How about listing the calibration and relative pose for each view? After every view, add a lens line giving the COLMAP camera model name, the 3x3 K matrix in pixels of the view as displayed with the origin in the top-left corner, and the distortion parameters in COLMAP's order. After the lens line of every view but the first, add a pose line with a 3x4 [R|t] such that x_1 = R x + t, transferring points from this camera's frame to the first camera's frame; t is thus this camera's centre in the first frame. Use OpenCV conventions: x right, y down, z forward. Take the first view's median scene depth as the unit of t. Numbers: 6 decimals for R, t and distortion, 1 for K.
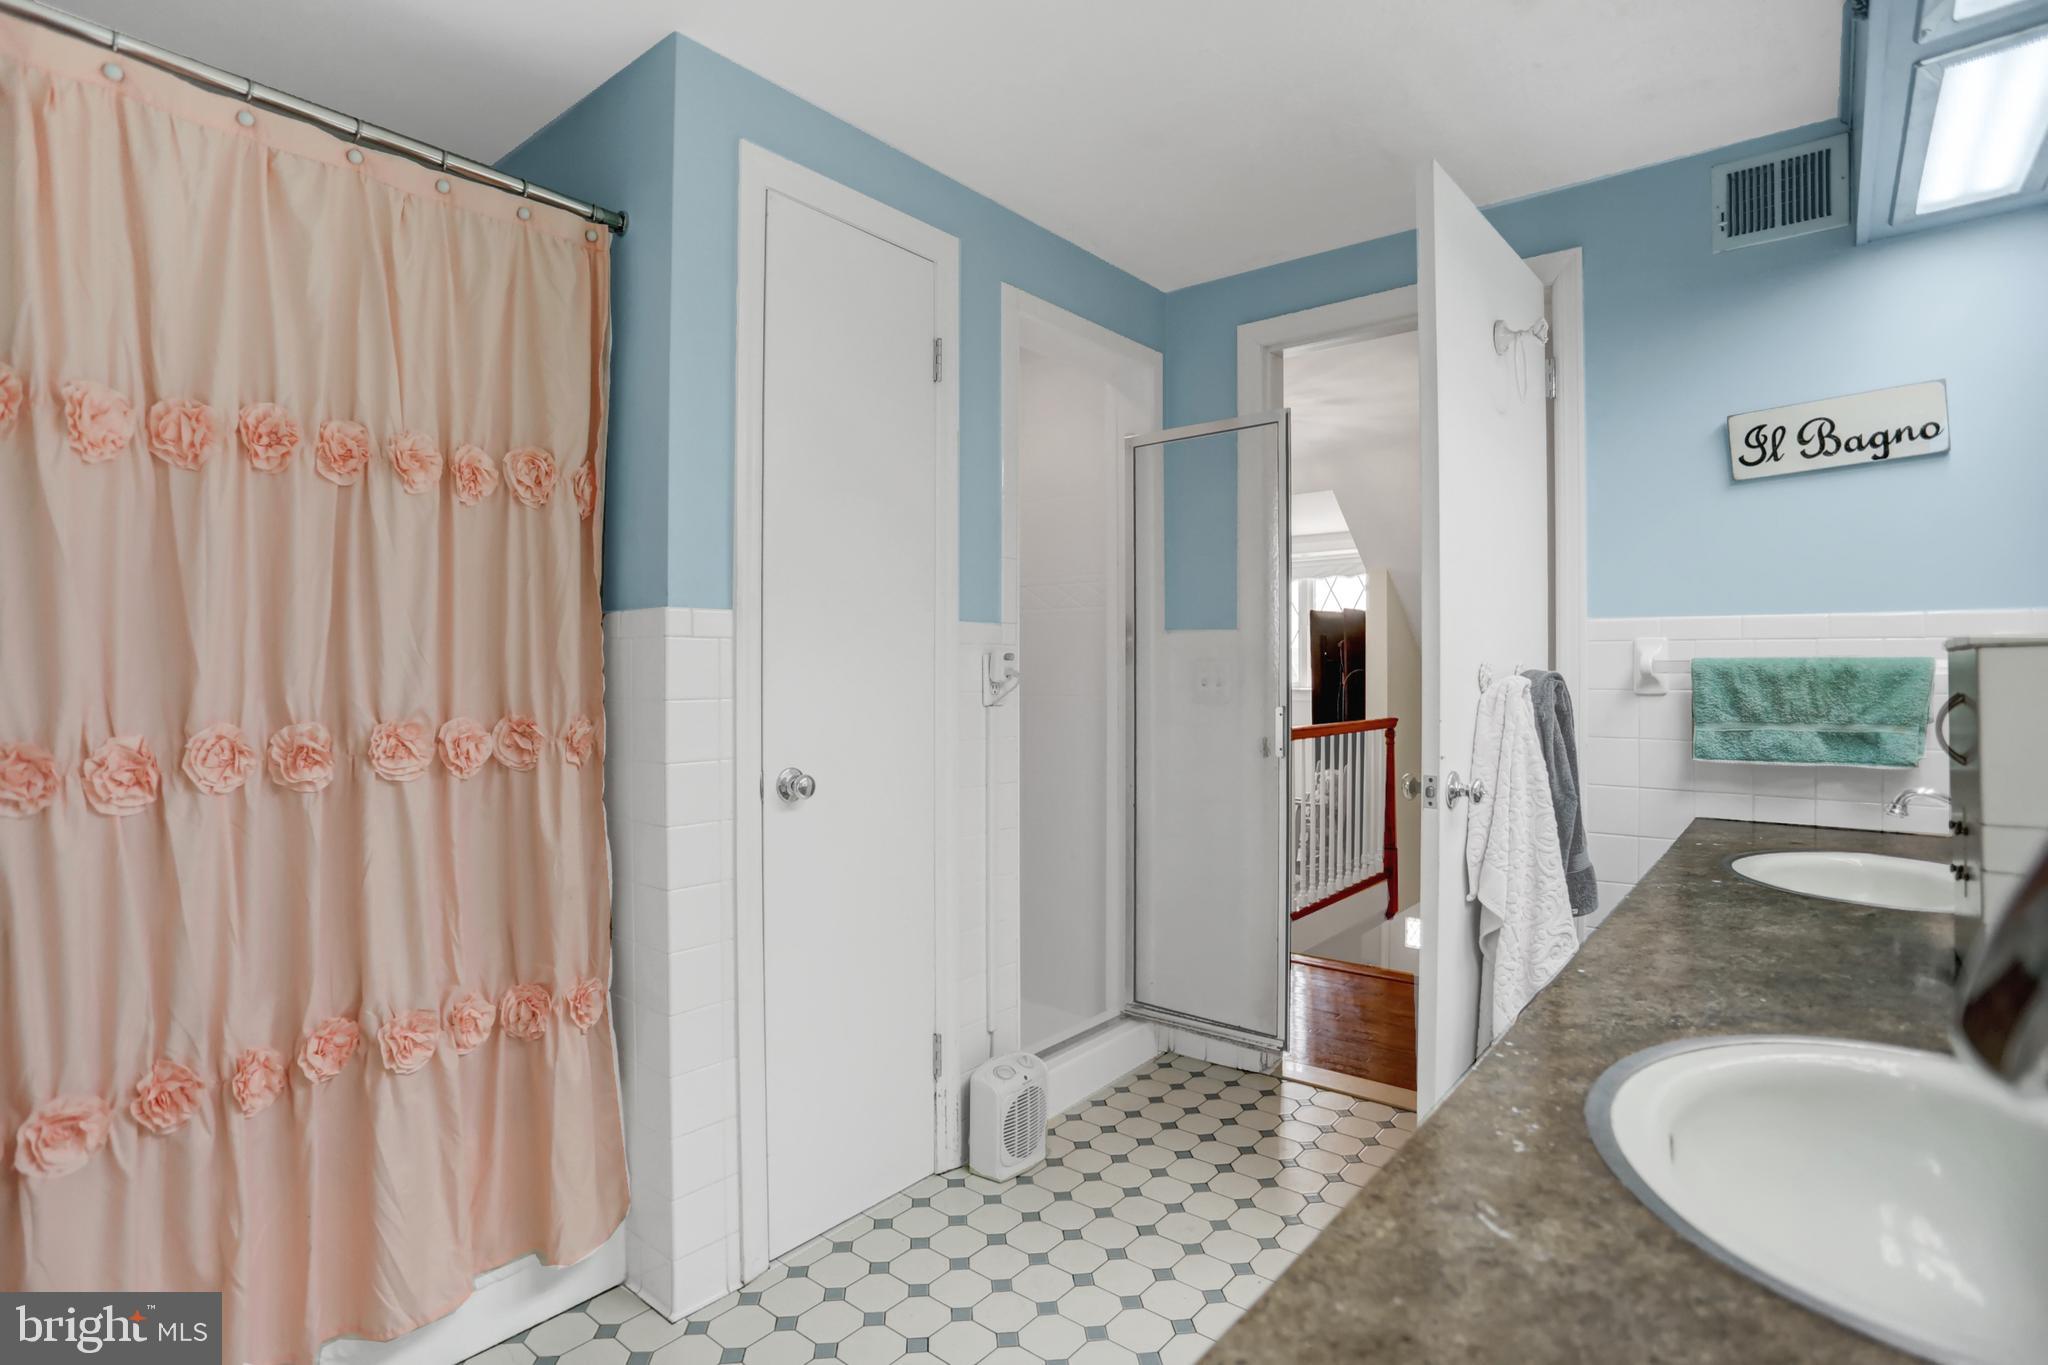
lens RADIAL K [[1016.6, 0, 1040.1], [0, 1016.6, 684.3], [0, 0, 1]] dist [-0.032594, 0.003886]
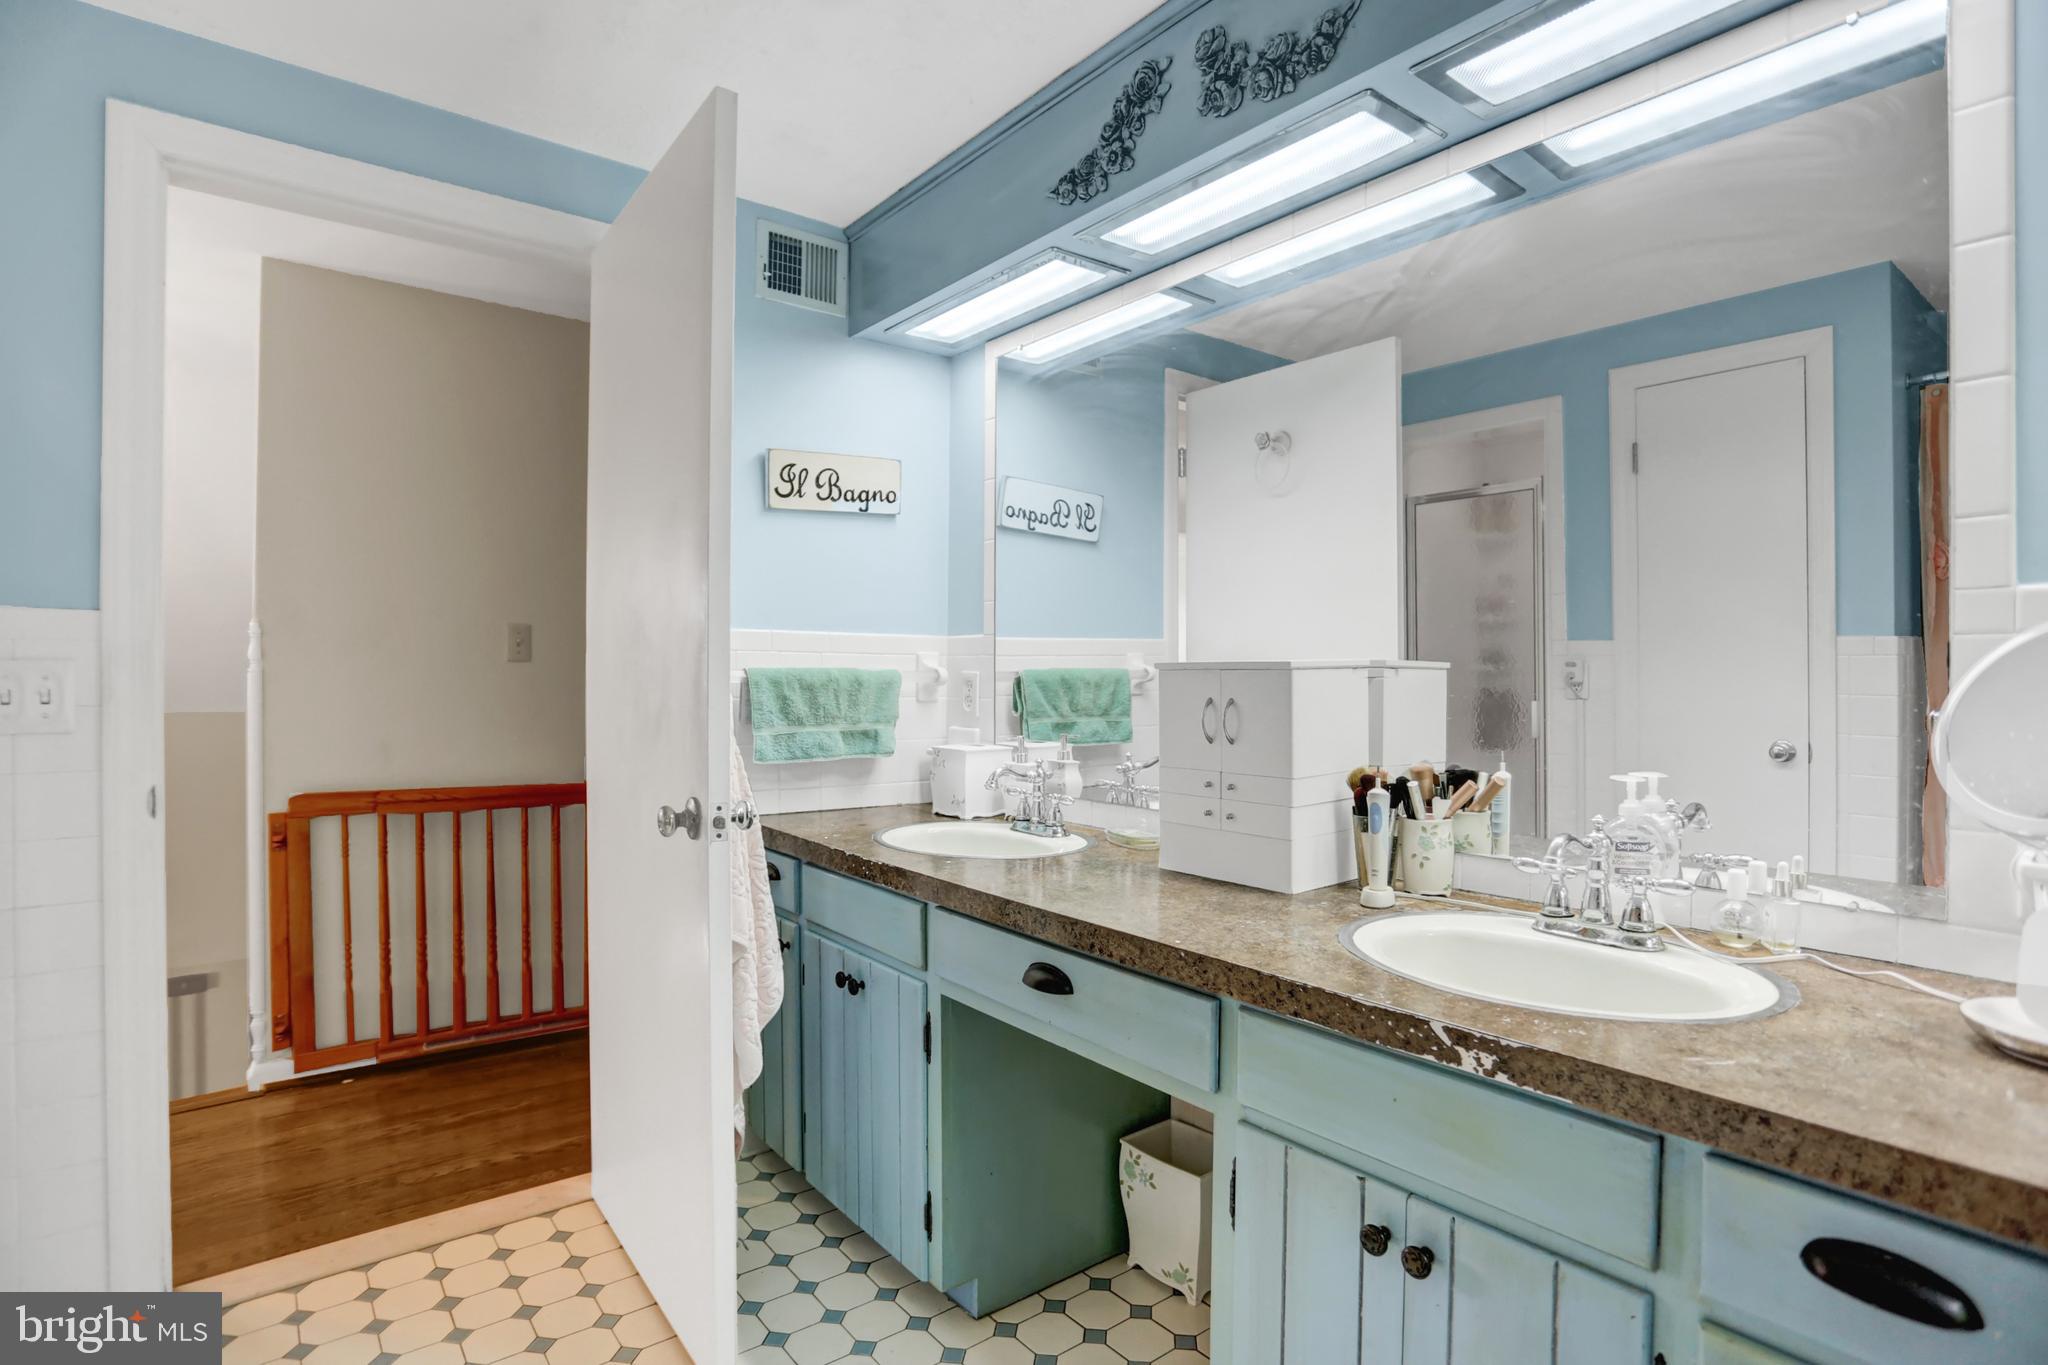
lens RADIAL K [[1016.6, 0, 1034.6], [0, 1016.6, 671.8], [0, 0, 1]] dist [-0.032594, 0.003886]
pose [[0.212080, 0.007459, 0.977224, -0.355772], [0.013620, 0.999851, -0.010587, -0.006715], [-0.977157, 0.015555, 0.211947, 0.503506]]
